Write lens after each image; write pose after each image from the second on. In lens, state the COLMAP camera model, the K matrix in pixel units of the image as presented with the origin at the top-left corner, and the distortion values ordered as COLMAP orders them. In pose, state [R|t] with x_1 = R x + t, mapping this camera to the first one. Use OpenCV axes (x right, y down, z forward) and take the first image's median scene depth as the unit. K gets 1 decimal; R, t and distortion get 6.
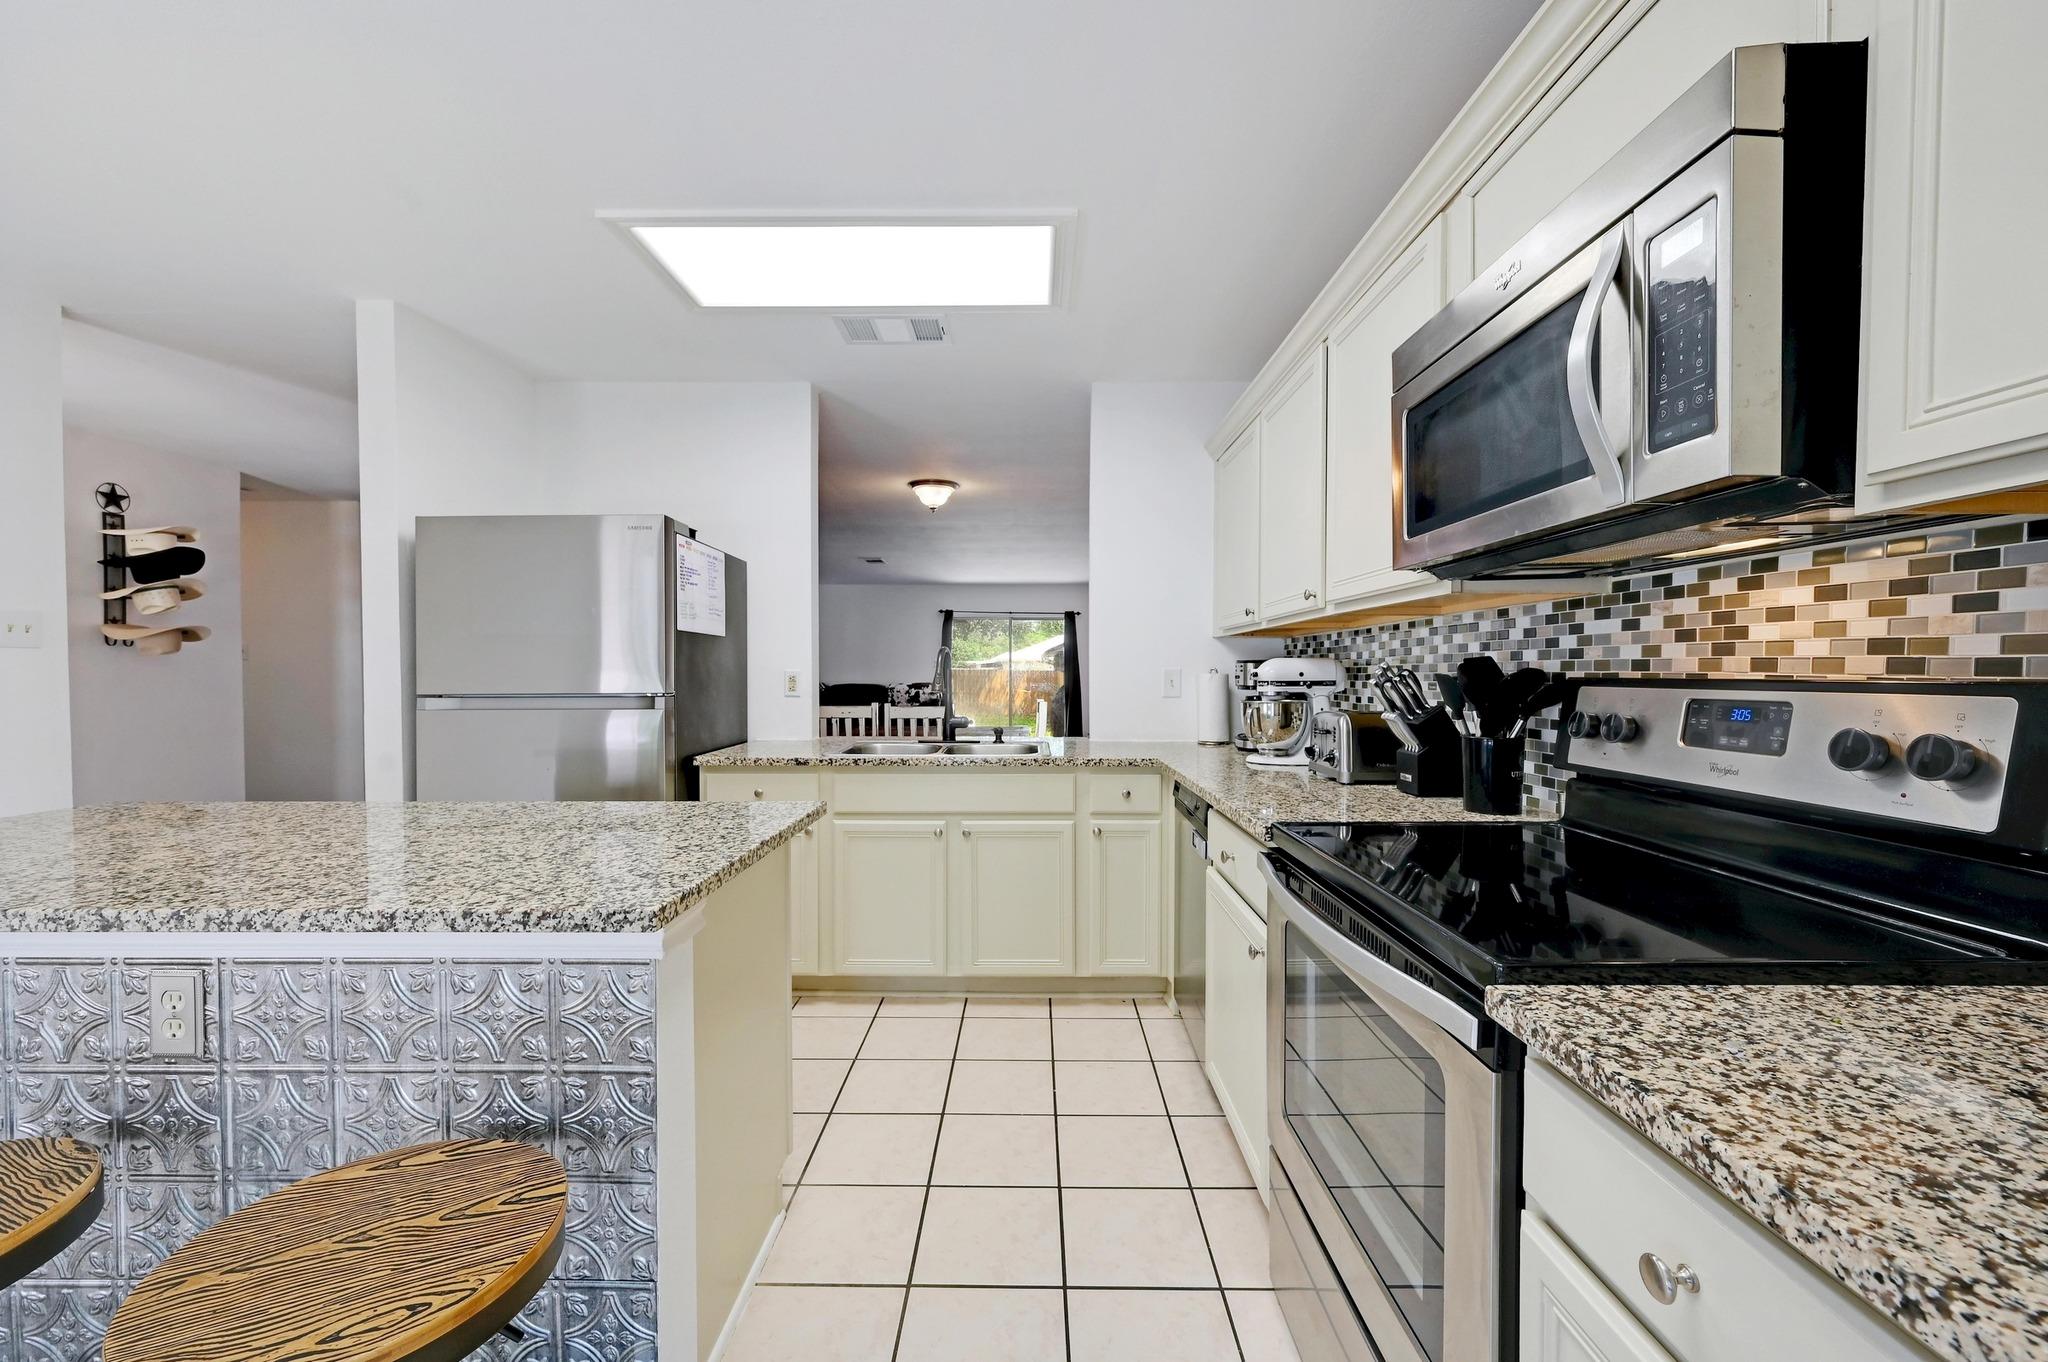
lens RADIAL K [[813.6, 0, 1021.3], [0, 813.6, 682.7], [0, 0, 1]] dist [-0.002163, -0.000166]
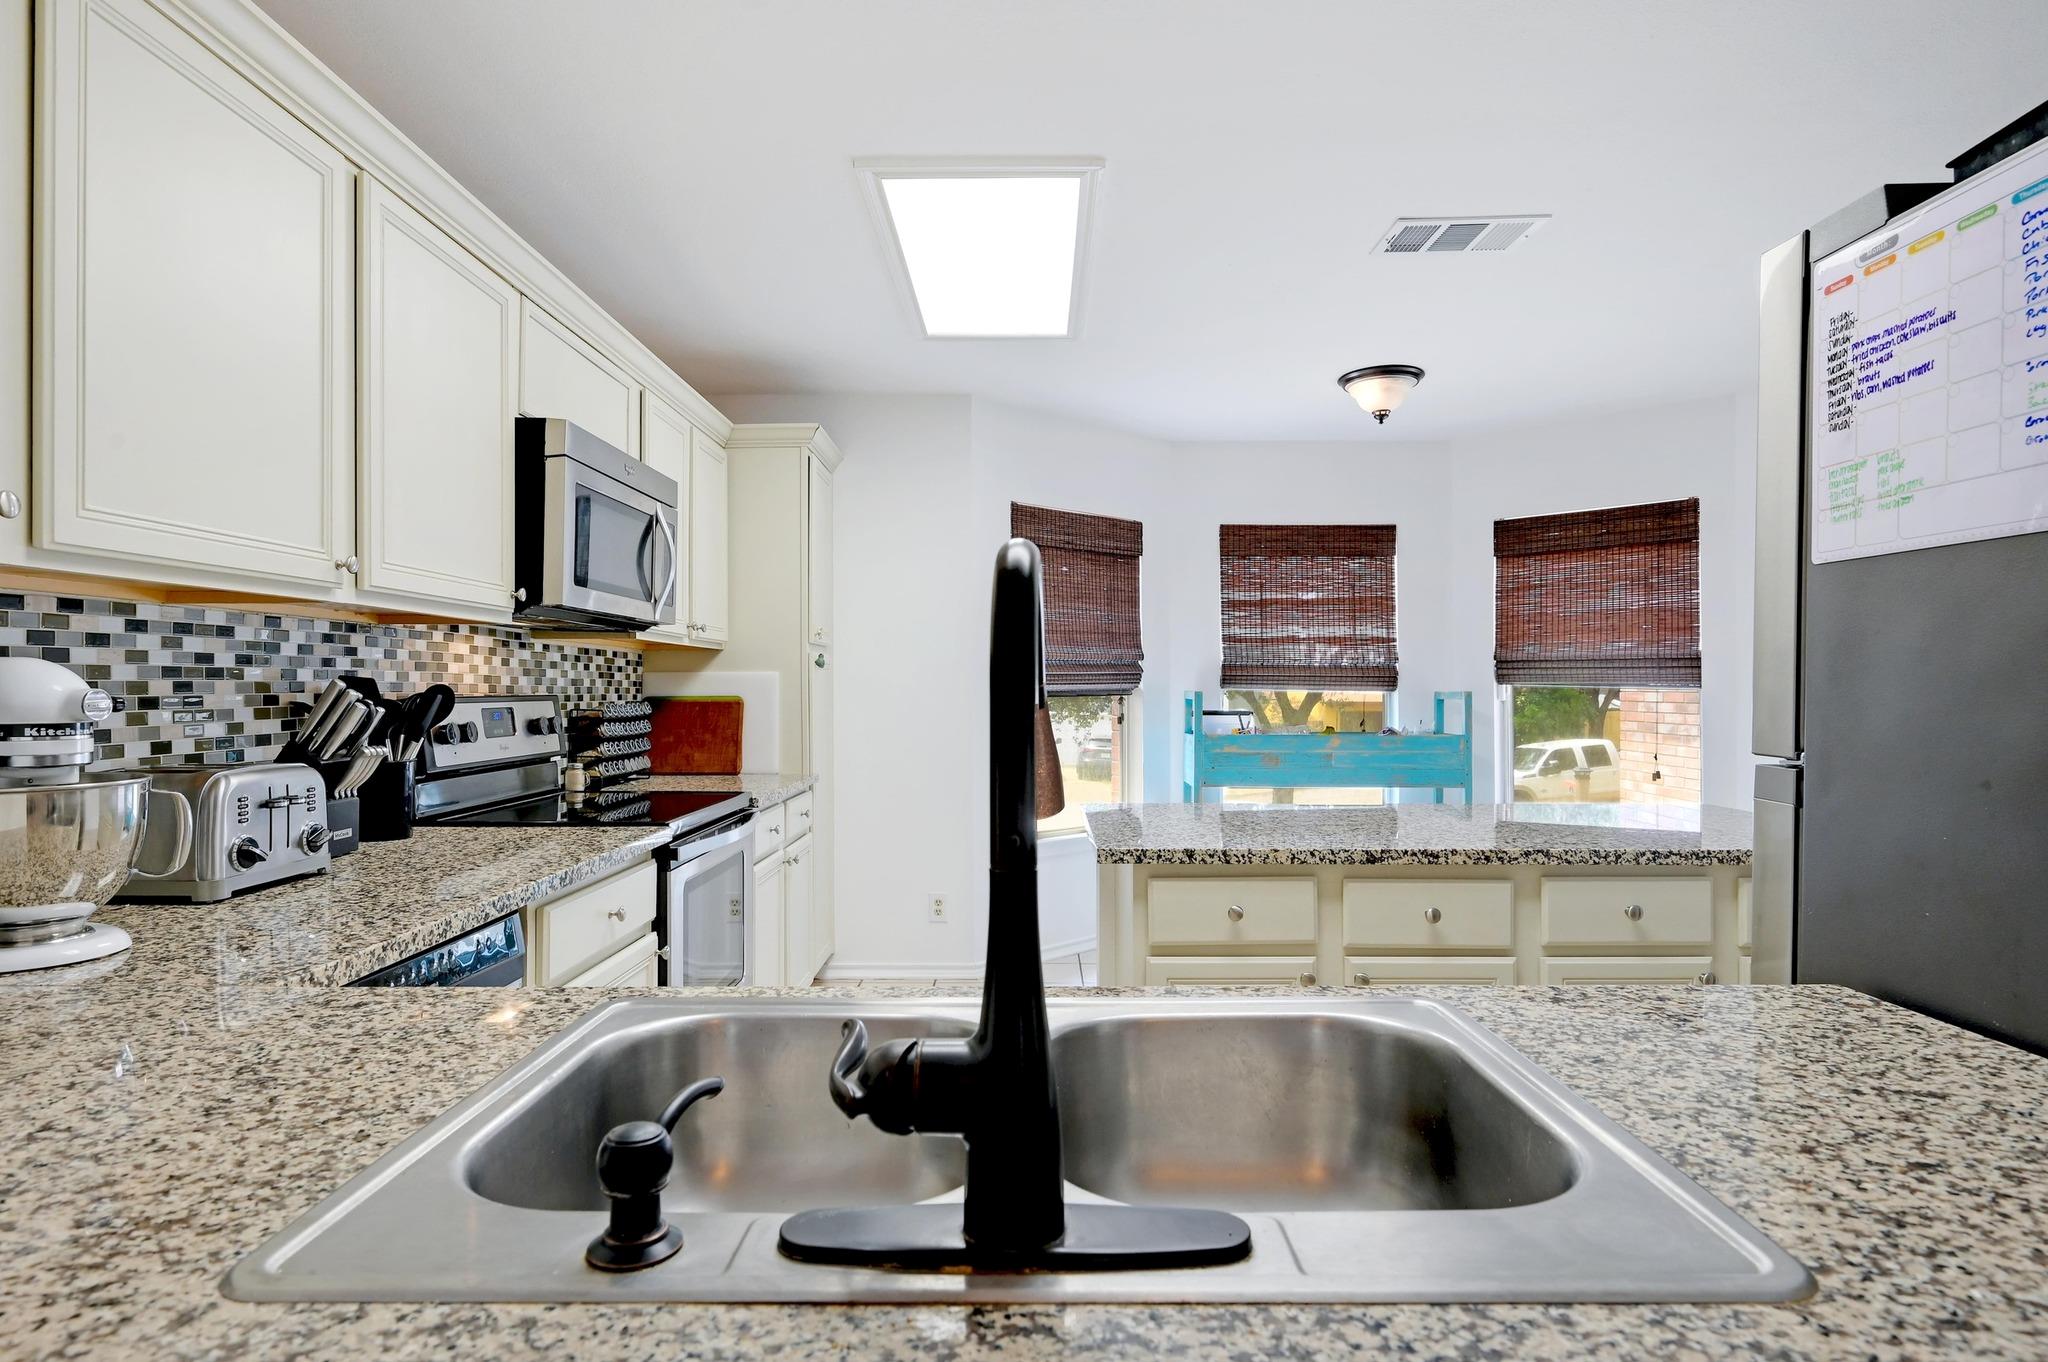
lens RADIAL K [[1119.5, 0, 1018.0], [0, 1119.5, 682.7], [0, 0, 1]] dist [0.005319, -0.000101]
pose [[-0.999977, 0.004196, 0.005238, -0.208692], [0.004237, 0.999960, 0.007894, -0.037798], [-0.005205, 0.007916, -0.999955, 2.728644]]
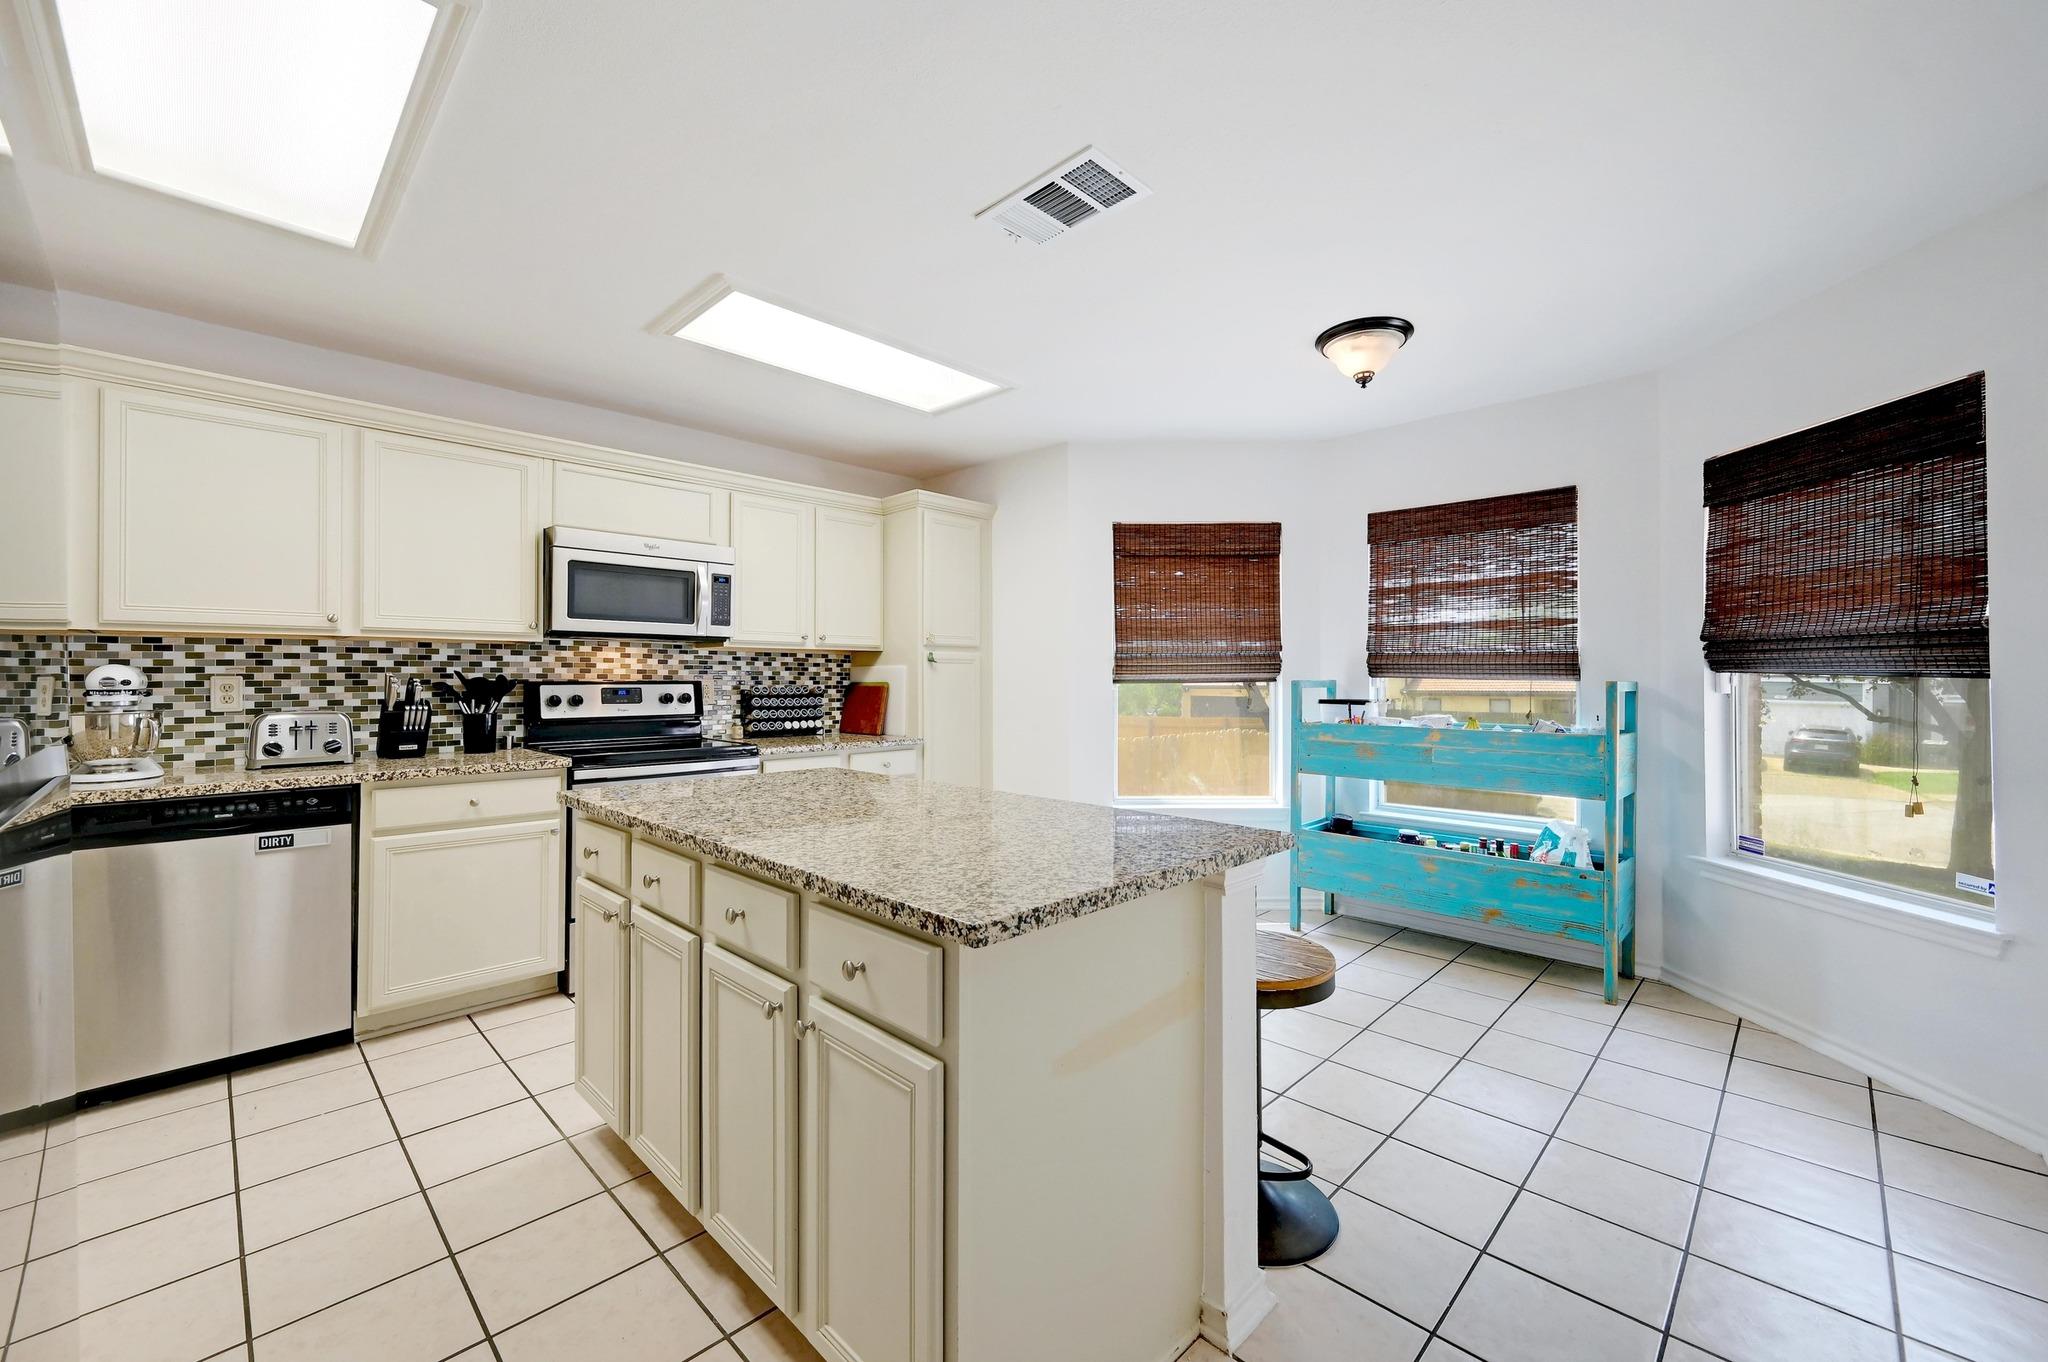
lens RADIAL K [[813.6, 0, 1021.4], [0, 813.6, 676.9], [0, 0, 1]] dist [-0.002163, -0.000166]
pose [[-0.714705, 0.003478, 0.699418, -1.951469], [0.011094, 0.999918, 0.006364, -0.018563], [-0.699339, 0.012308, -0.714685, 1.731056]]
